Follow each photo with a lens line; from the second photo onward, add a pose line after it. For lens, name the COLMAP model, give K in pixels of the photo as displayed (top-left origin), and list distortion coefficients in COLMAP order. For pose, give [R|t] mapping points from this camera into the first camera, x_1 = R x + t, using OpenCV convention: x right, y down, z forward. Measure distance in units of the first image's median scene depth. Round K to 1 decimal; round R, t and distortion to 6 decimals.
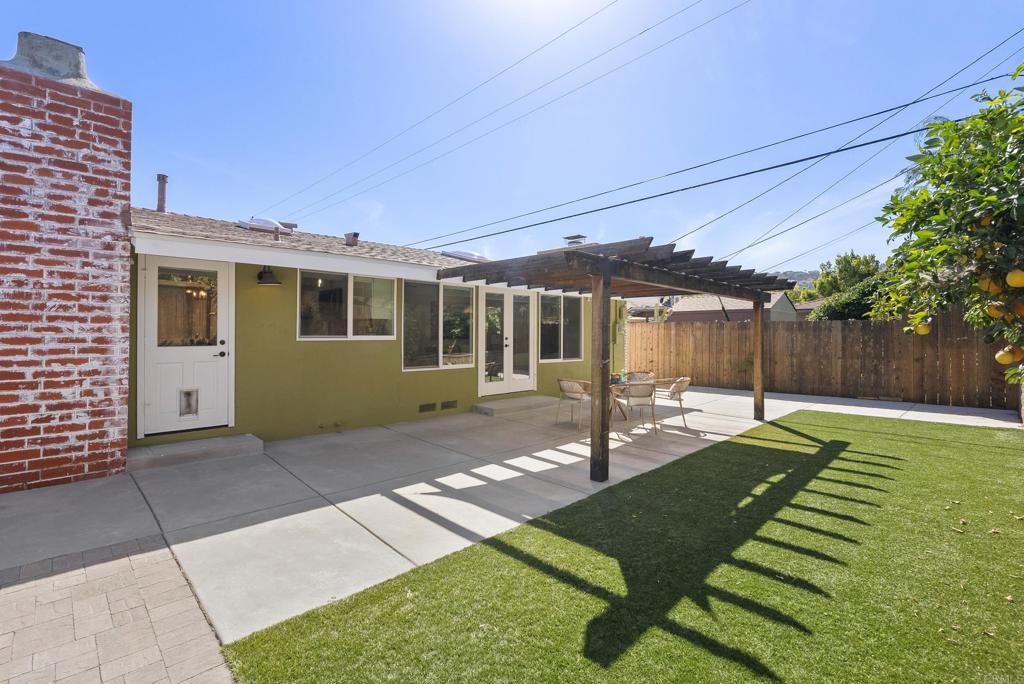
lens RADIAL K [[465.7, 0, 511.1], [0, 465.7, 331.9], [0, 0, 1]] dist [-0.004511, 0.000122]
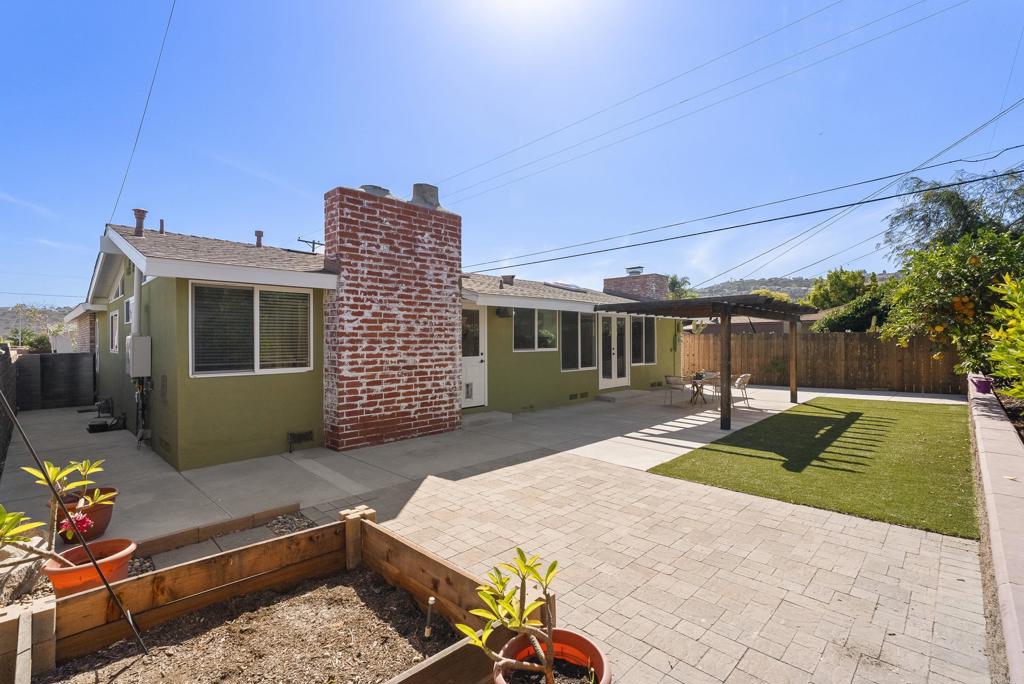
lens RADIAL K [[465.7, 0, 511.4], [0, 465.7, 343.5], [0, 0, 1]] dist [-0.004511, 0.000122]
pose [[0.999589, -0.010370, 0.026729, -0.563186], [0.010145, 0.999912, 0.008563, -0.026613], [-0.026815, -0.008288, 0.999606, -0.624856]]
